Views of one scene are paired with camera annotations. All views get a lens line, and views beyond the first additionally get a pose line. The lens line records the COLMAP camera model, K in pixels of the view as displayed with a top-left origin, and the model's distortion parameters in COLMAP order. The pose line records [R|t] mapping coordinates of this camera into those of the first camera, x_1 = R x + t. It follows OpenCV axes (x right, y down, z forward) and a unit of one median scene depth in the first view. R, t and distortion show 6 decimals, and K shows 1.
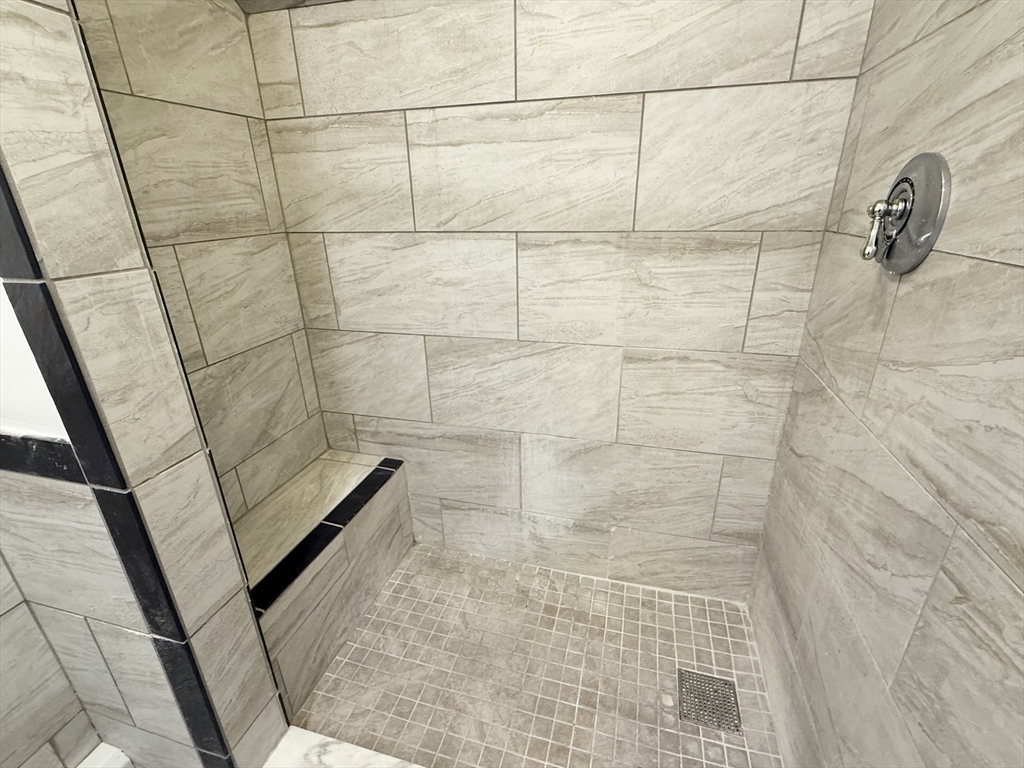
lens RADIAL K [[466.9, 0, 509.7], [0, 466.9, 385.4], [0, 0, 1]] dist [0.000998, 0.000102]
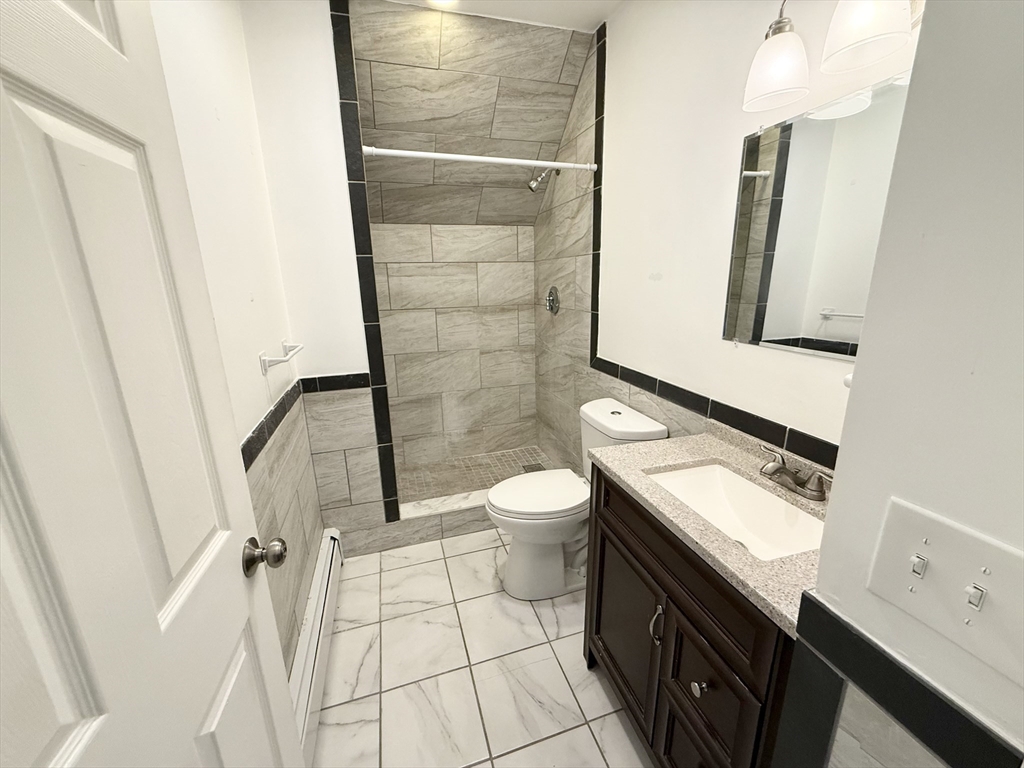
lens RADIAL K [[407.4, 0, 512.2], [0, 407.4, 384.4], [0, 0, 1]] dist [-0.002384, -0.000205]
pose [[0.842124, -0.133665, 0.522456, -0.859255], [0.202460, 0.976293, -0.076563, 0.338555], [-0.499836, 0.170252, 0.849222, -1.046357]]
